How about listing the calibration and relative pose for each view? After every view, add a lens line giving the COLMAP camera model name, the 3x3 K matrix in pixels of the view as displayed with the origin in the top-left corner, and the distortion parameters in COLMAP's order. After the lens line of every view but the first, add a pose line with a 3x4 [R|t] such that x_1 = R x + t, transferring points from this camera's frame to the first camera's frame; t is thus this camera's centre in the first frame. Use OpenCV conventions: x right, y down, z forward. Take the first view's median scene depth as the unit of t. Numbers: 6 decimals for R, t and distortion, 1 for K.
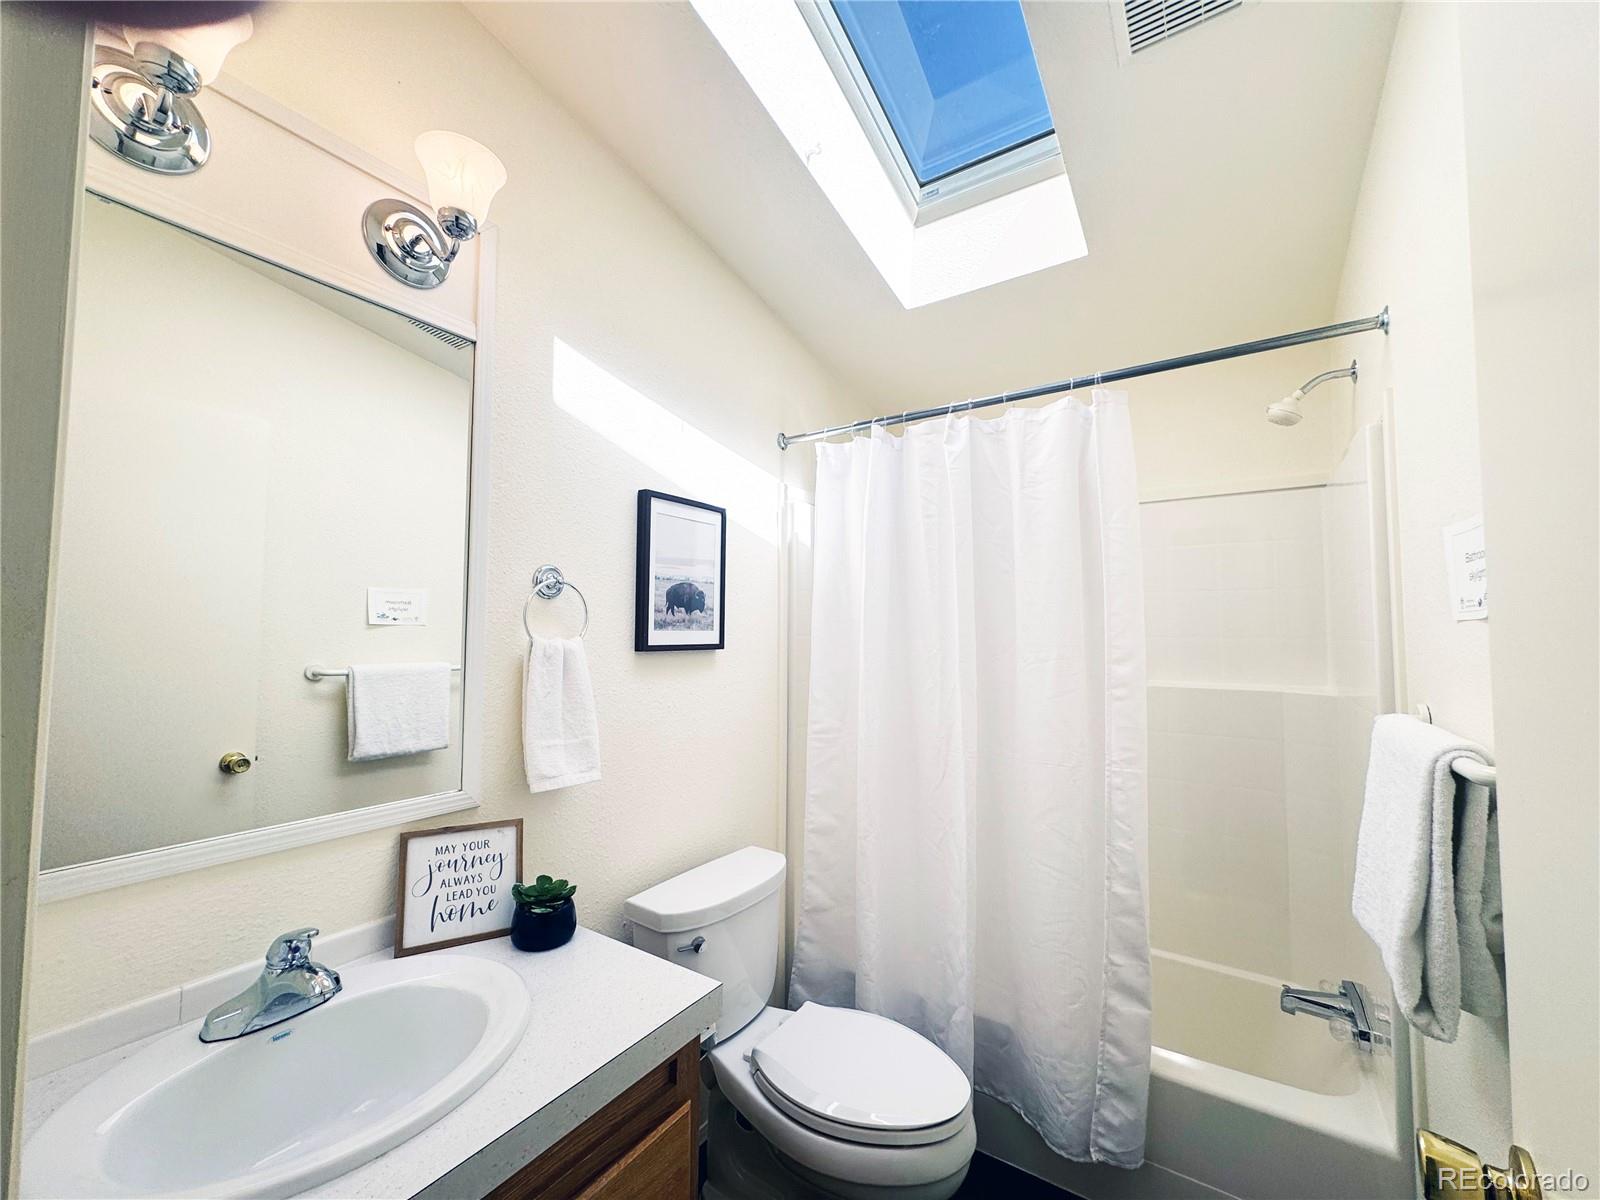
lens RADIAL K [[638.6, 0, 802.7], [0, 638.6, 605.2], [0, 0, 1]] dist [0.000480, 0.000911]
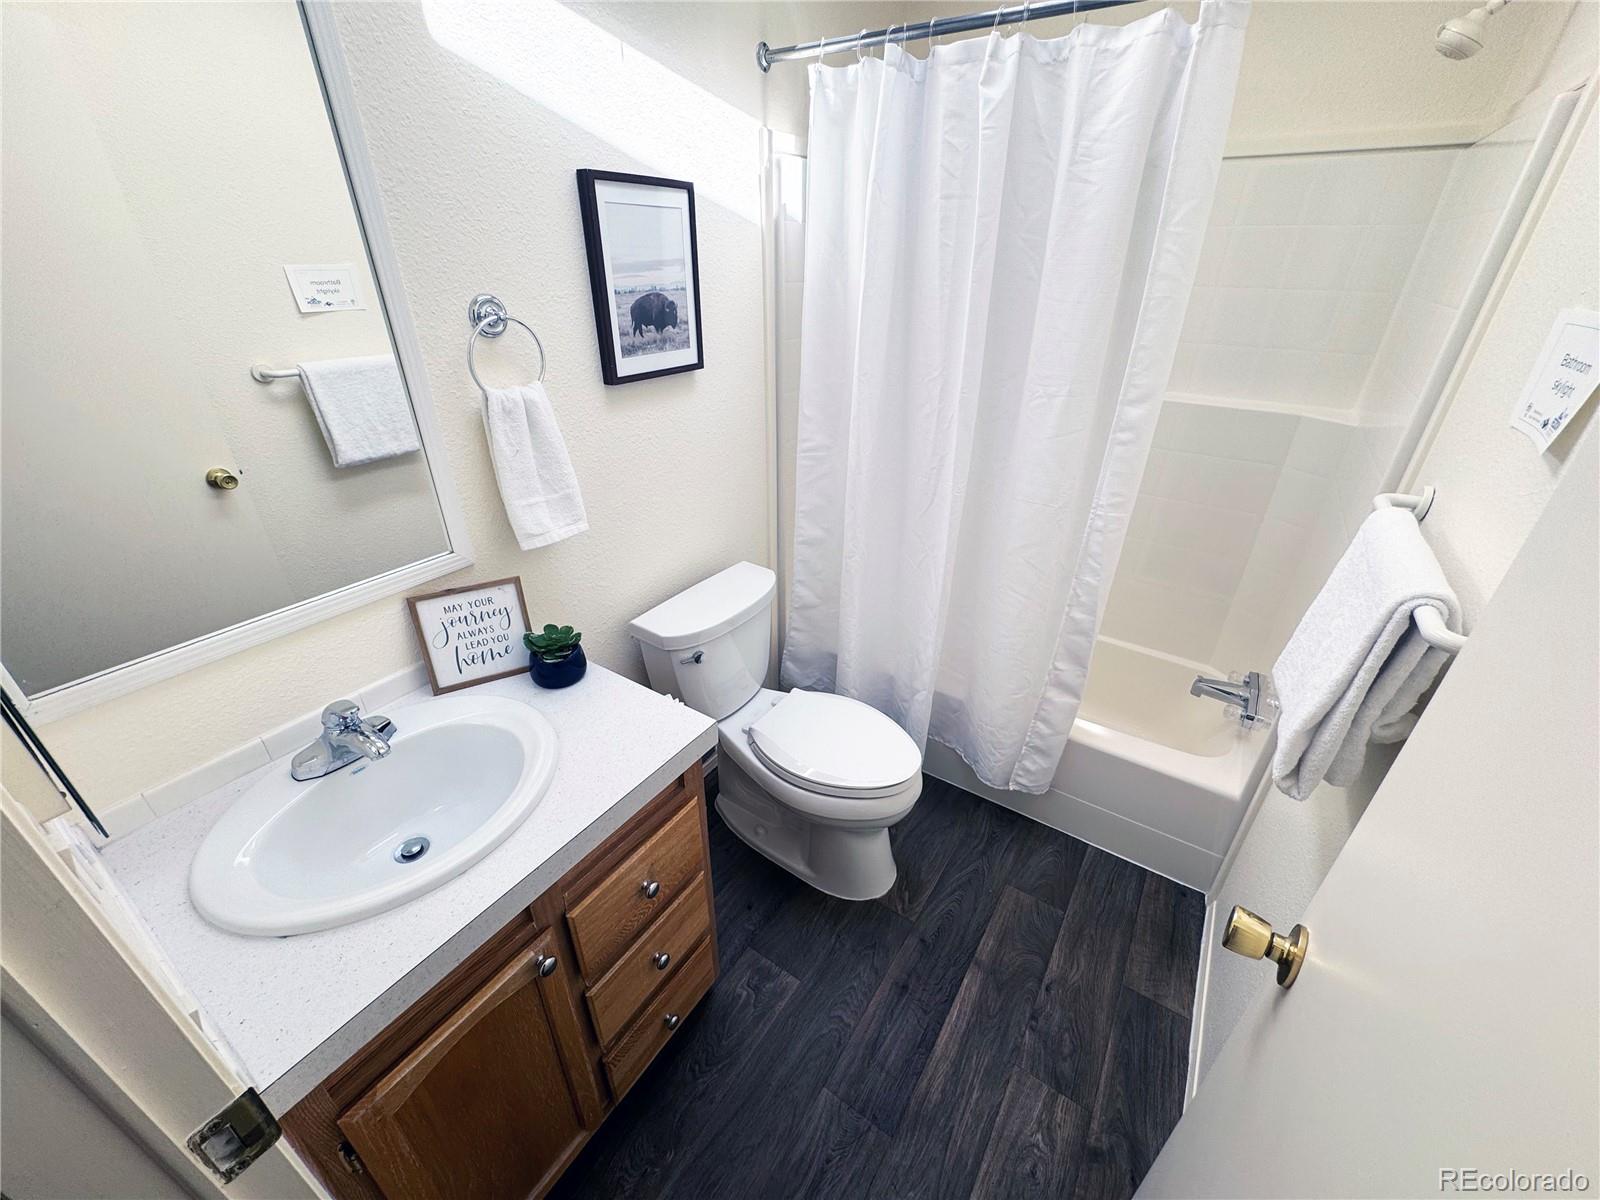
lens RADIAL K [[638.6, 0, 801.6], [0, 638.6, 601.6], [0, 0, 1]] dist [0.000480, 0.000911]
pose [[0.999987, 0.004893, 0.001112, 0.019200], [-0.004766, 0.856951, 0.515376, -0.138228], [0.001569, -0.515375, 0.856964, 0.065828]]
